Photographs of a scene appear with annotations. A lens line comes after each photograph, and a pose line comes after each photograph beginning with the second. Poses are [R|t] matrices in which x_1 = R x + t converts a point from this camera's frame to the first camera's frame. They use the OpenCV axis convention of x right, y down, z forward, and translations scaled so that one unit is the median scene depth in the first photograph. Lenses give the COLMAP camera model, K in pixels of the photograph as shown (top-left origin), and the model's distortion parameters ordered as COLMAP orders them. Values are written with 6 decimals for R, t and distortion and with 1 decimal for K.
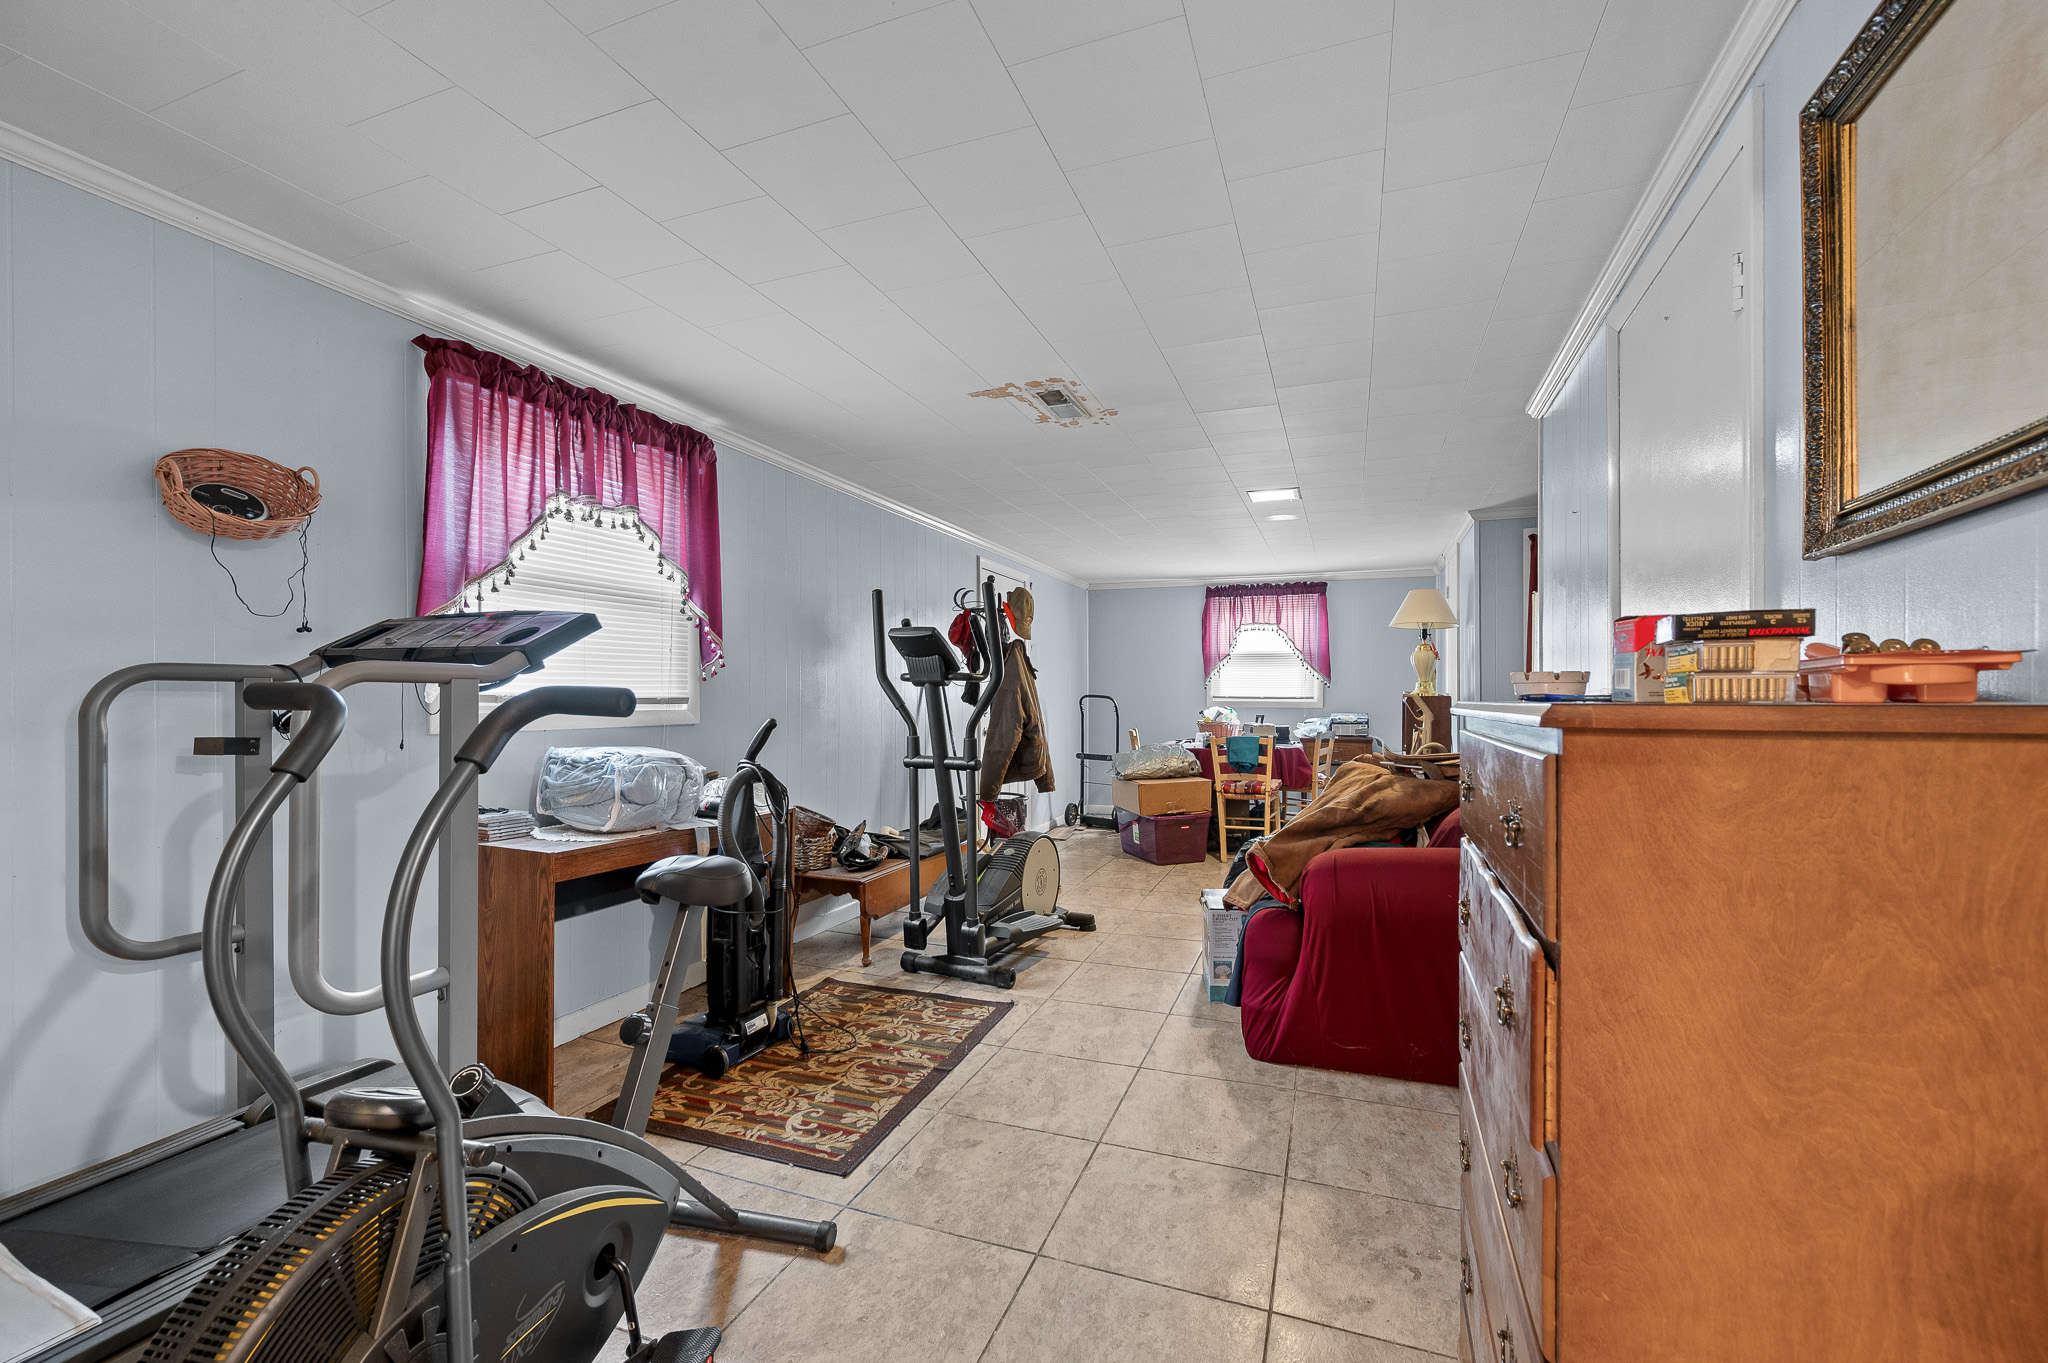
lens RADIAL K [[819.0, 0, 1039.0], [0, 819.0, 694.9], [0, 0, 1]] dist [0.002375, -0.000961]
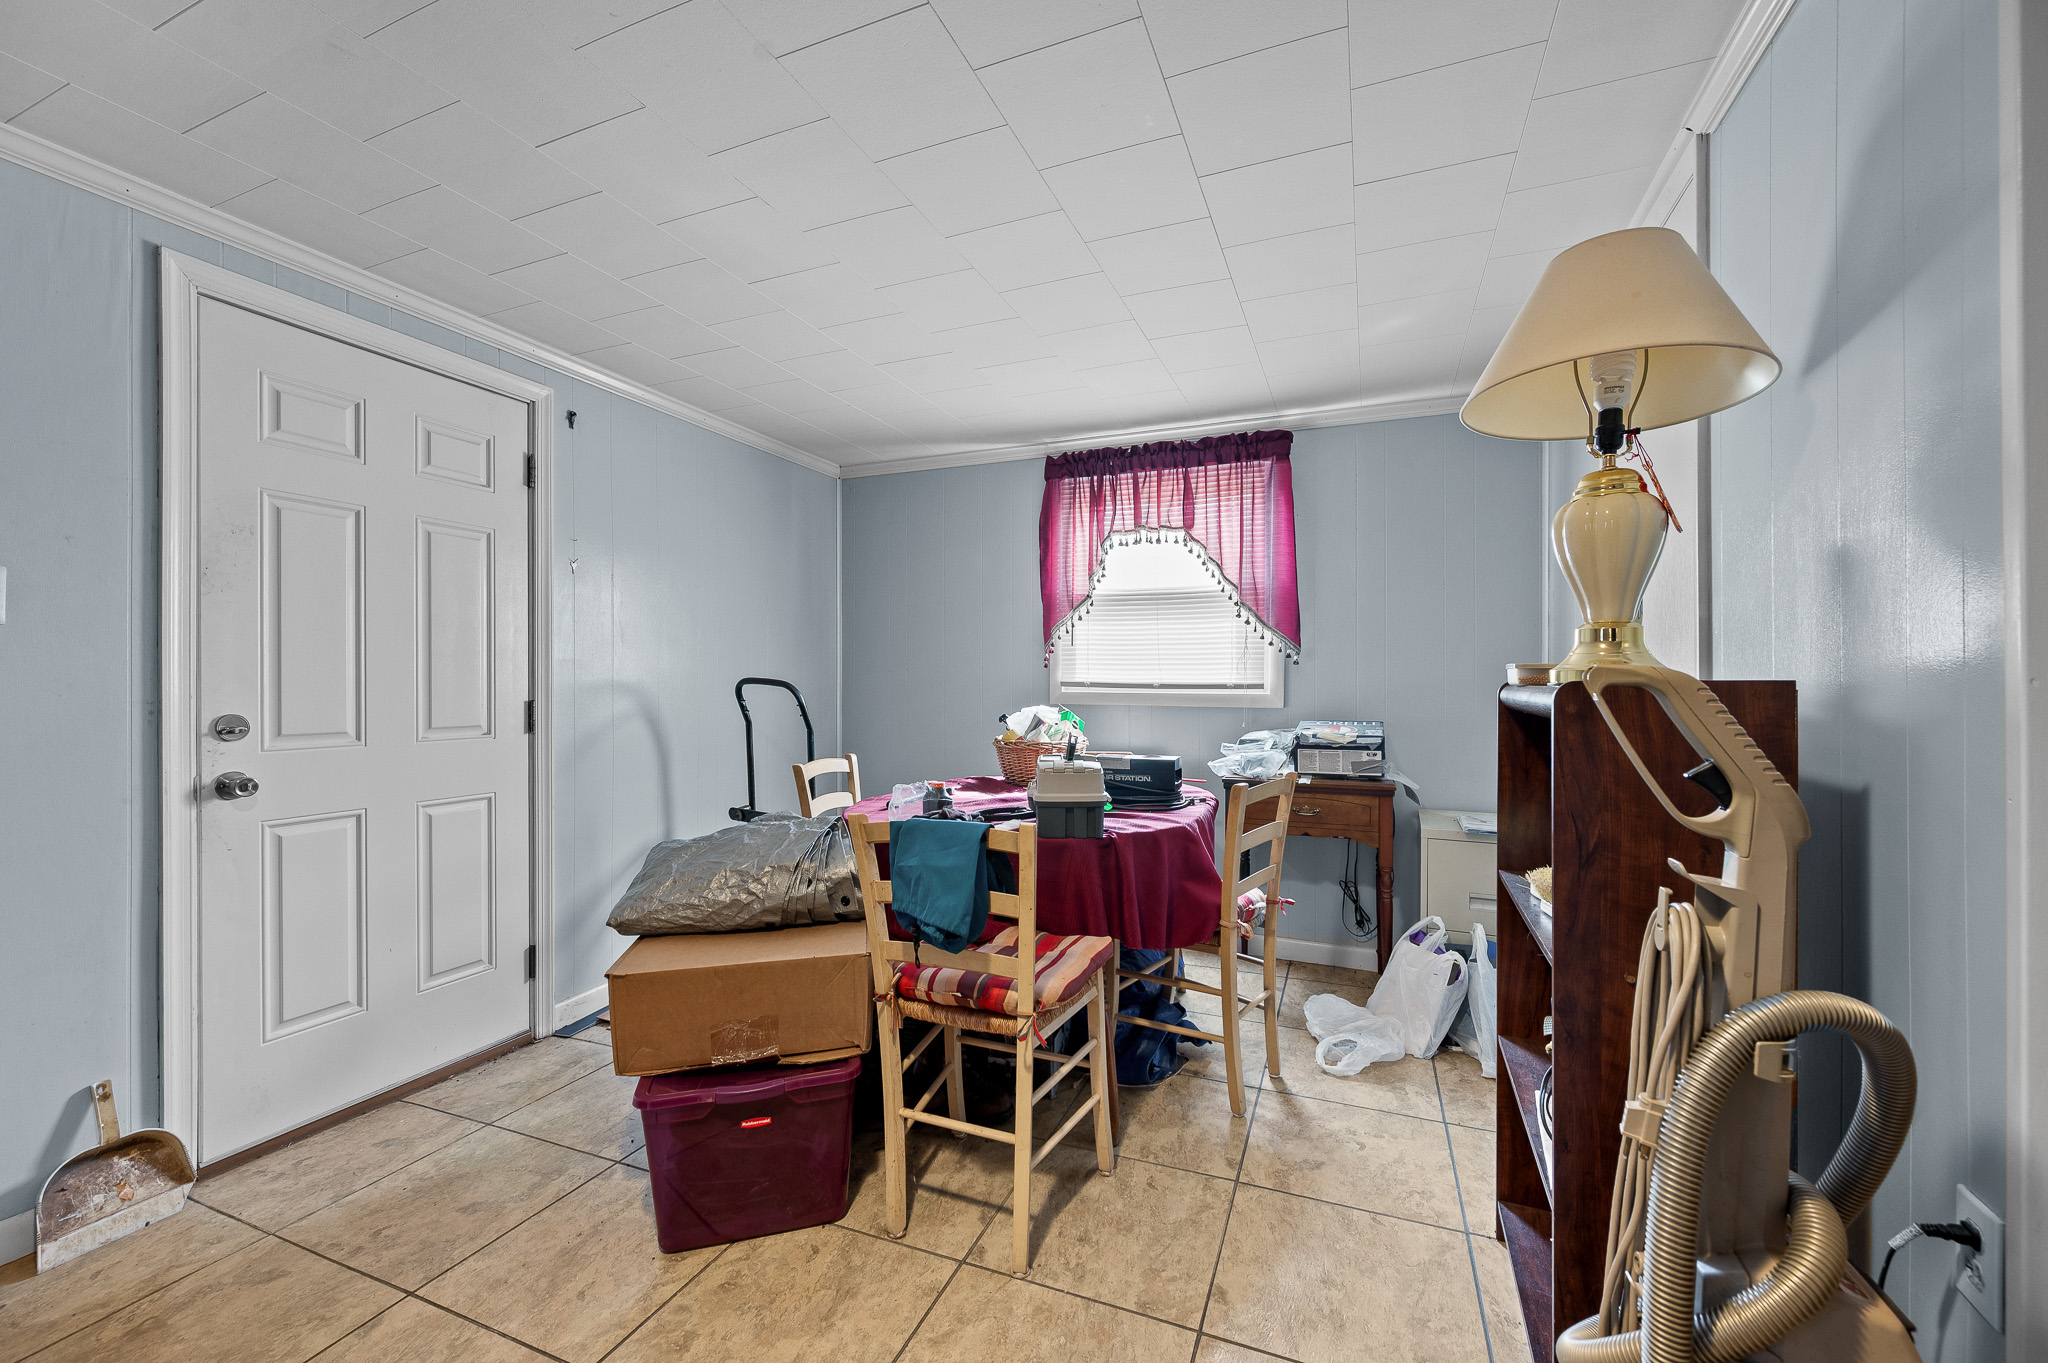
lens RADIAL K [[819.0, 0, 1017.3], [0, 819.0, 678.7], [0, 0, 1]] dist [0.002375, -0.000961]
pose [[0.999061, 0.001513, -0.043295, 0.219422], [-0.001729, 0.999986, -0.004946, 0.001741], [0.043287, 0.005016, 0.999050, 0.539956]]
